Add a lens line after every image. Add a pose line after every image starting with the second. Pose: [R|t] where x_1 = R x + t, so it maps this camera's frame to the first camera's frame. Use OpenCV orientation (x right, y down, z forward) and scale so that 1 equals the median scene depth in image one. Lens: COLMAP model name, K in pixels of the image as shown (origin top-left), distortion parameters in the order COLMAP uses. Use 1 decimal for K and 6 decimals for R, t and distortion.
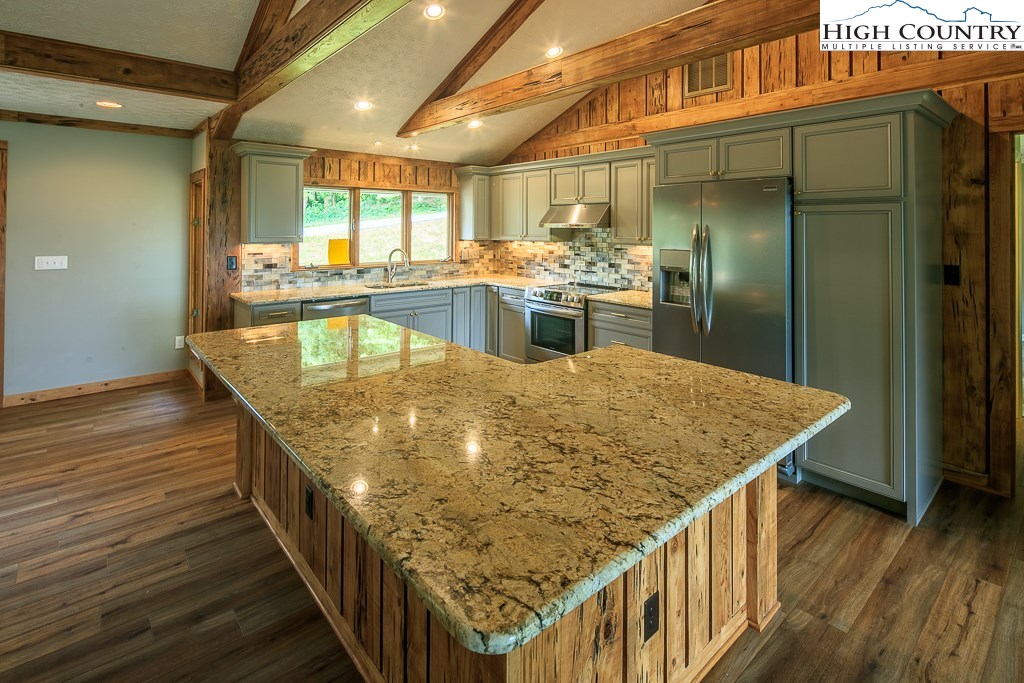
lens RADIAL K [[495.5, 0, 510.5], [0, 495.5, 219.5], [0, 0, 1]] dist [-0.003057, -0.003950]
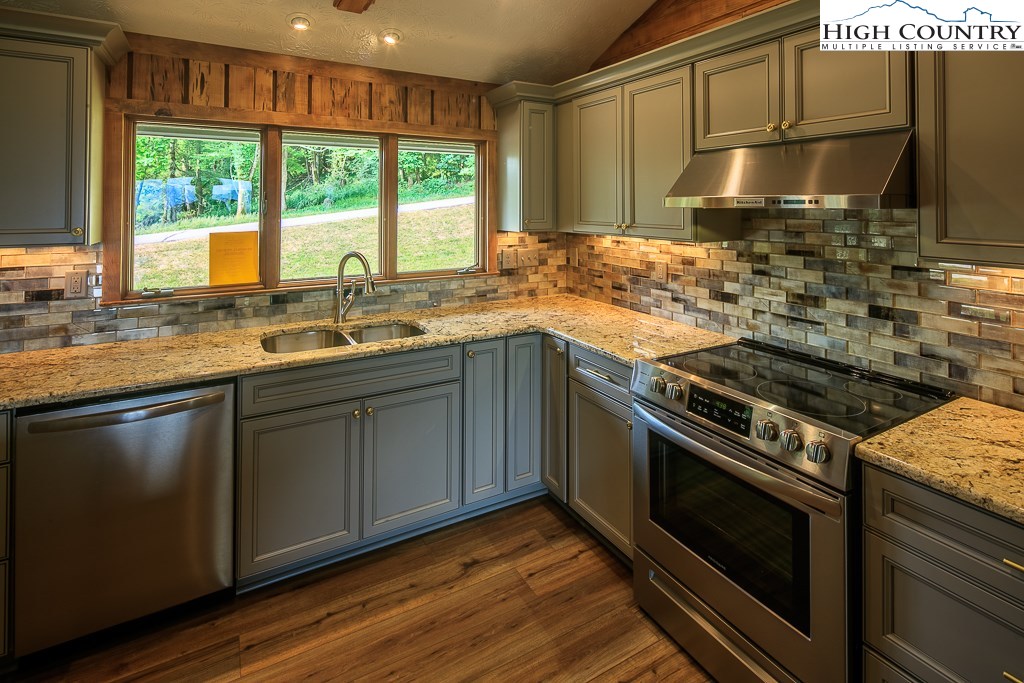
lens RADIAL K [[499.1, 0, 502.4], [0, 499.1, 196.4], [0, 0, 1]] dist [-0.003458, -0.000838]
pose [[0.978894, -0.007484, -0.204231, 0.010646], [0.006988, 0.999971, -0.003152, 0.007874], [0.204249, 0.001659, 0.978918, 0.582138]]
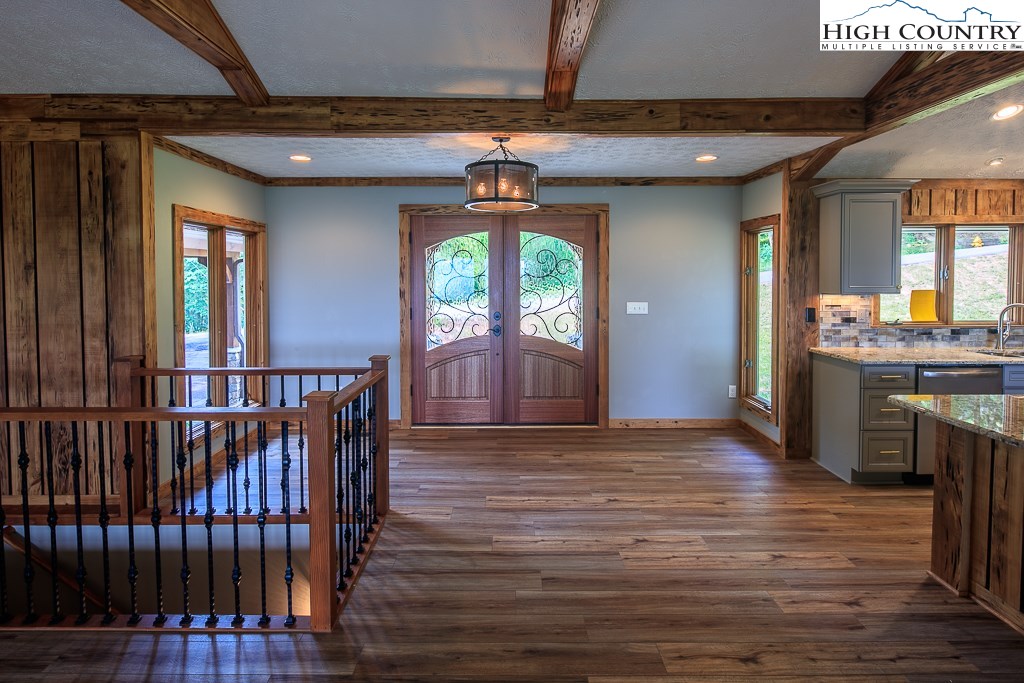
lens RADIAL K [[533.5, 0, 507.3], [0, 533.5, 291.6], [0, 0, 1]] dist [-0.002496, -0.001782]
pose [[0.748628, 0.014211, -0.662838, -0.283208], [0.015632, 0.999114, 0.039075, -0.002391], [0.662806, -0.039615, 0.747743, -0.094243]]
